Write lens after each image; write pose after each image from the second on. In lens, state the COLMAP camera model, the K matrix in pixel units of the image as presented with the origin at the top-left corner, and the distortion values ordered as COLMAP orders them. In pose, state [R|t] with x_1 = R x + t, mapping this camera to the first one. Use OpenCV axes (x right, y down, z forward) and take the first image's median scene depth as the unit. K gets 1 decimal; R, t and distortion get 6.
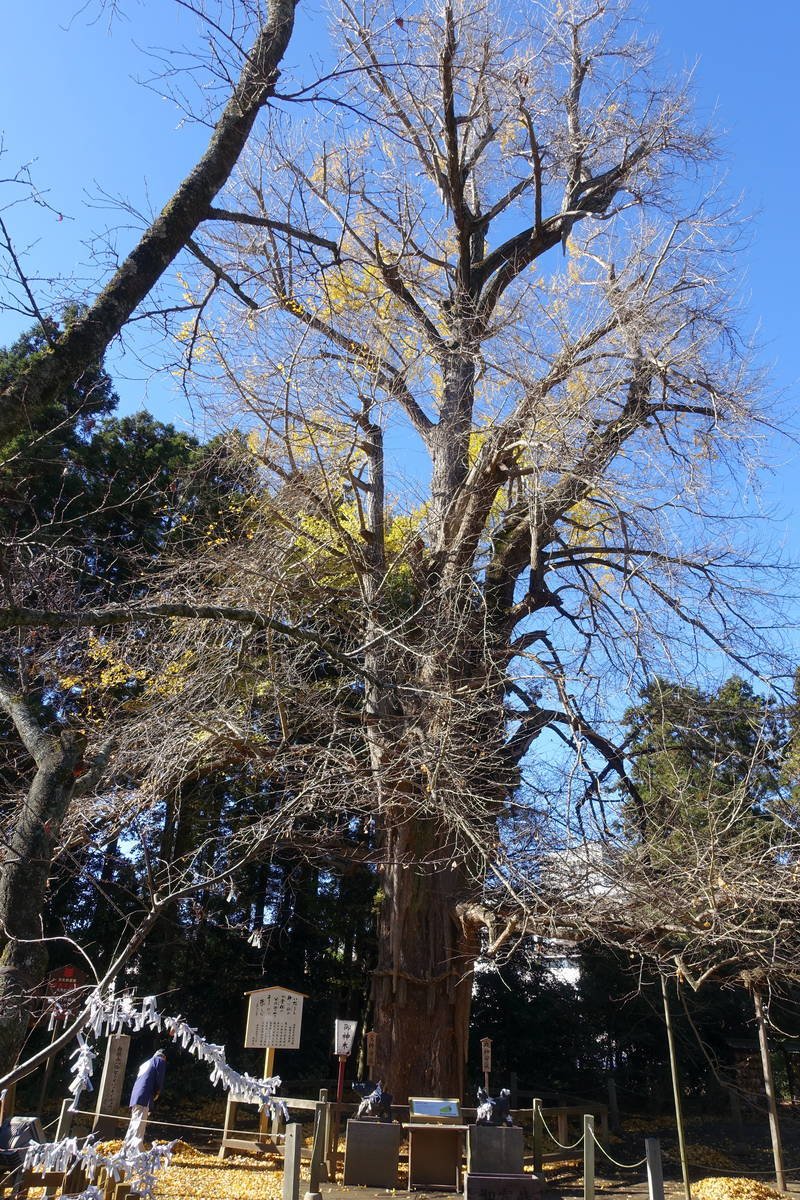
lens RADIAL K [[814.5, 0, 400.0], [0, 814.5, 600.0], [0, 0, 1]] dist [-0.001777, -0.005186]
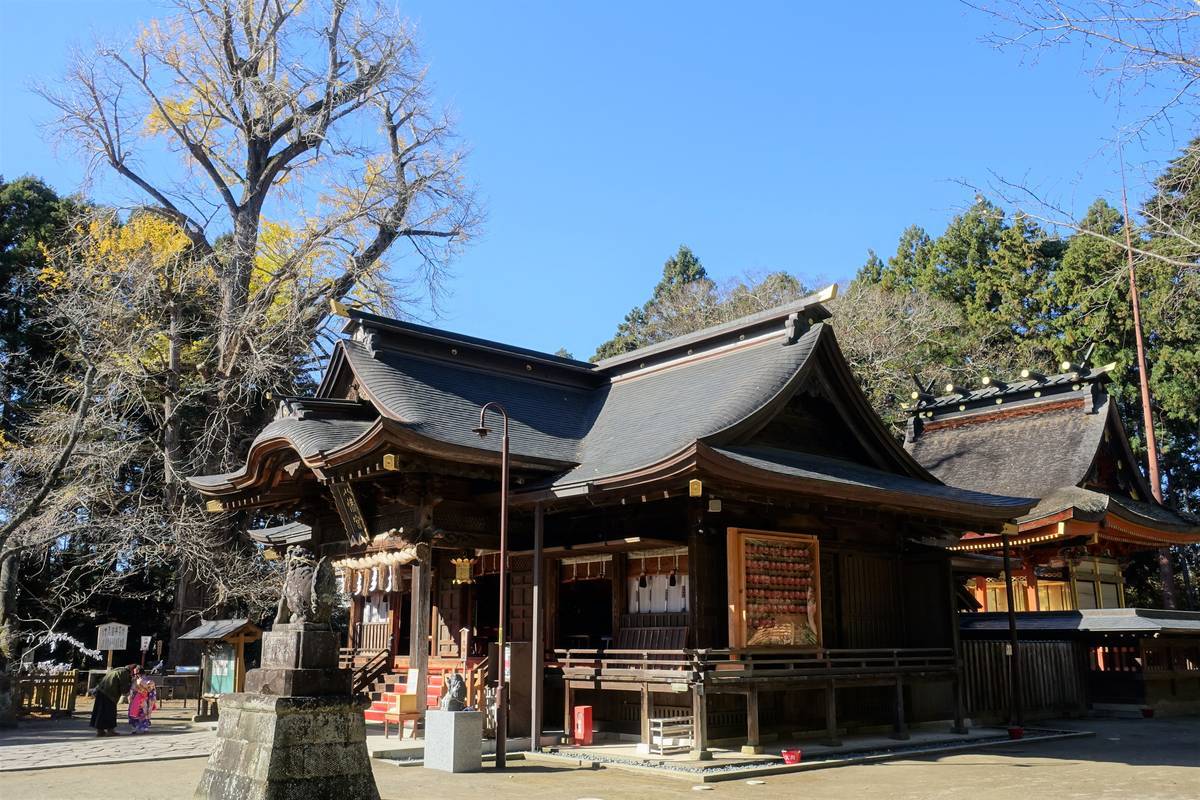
lens RADIAL K [[1059.8, 0, 600.0], [0, 1059.8, 400.0], [0, 0, 1]] dist [0.011853, 0.000109]
pose [[0.969407, 0.018925, 0.244727, 0.337381], [-0.082179, 0.964509, 0.250937, -0.760648], [-0.231292, -0.263372, 0.936557, -1.491639]]
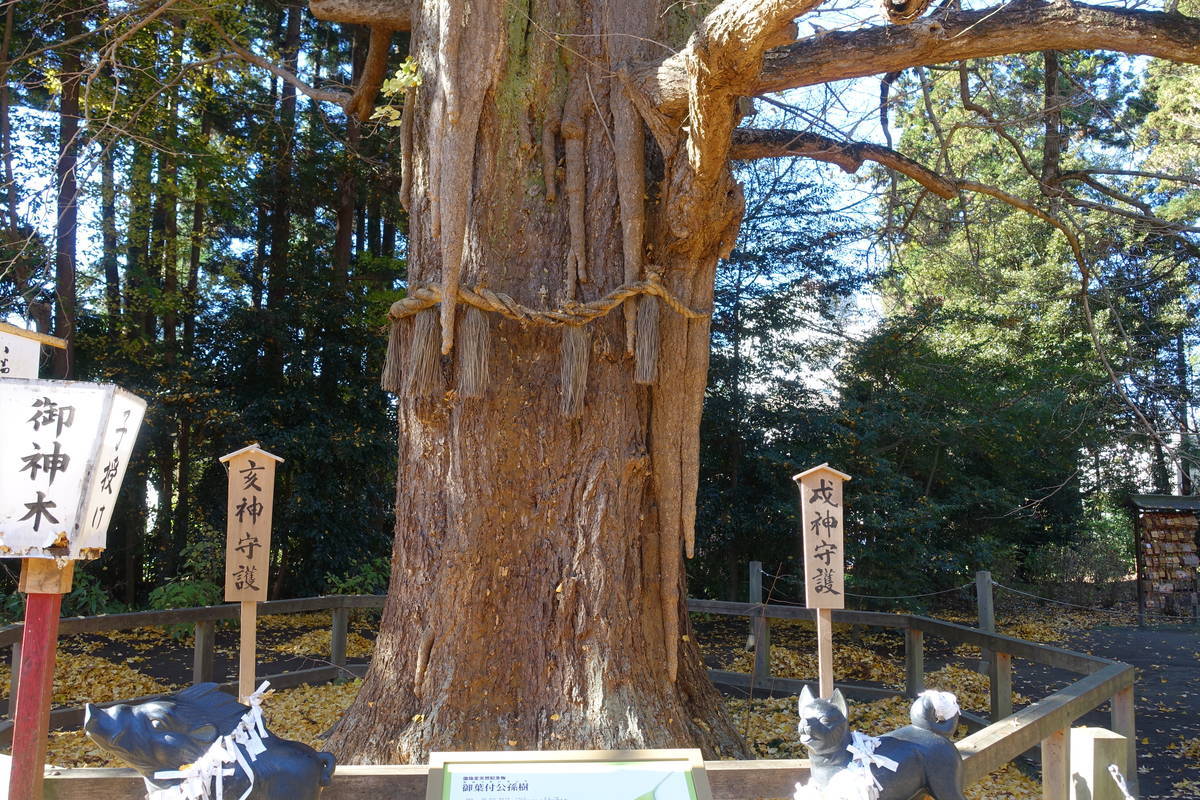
lens RADIAL K [[1035.6, 0, 600.0], [0, 1035.6, 400.0], [0, 0, 1]] dist [-0.005680, -0.004531]
pose [[0.999127, -0.020514, 0.036388, 0.033851], [0.005471, 0.927868, 0.372869, 0.358599], [-0.041412, -0.372345, 0.927170, 0.646166]]
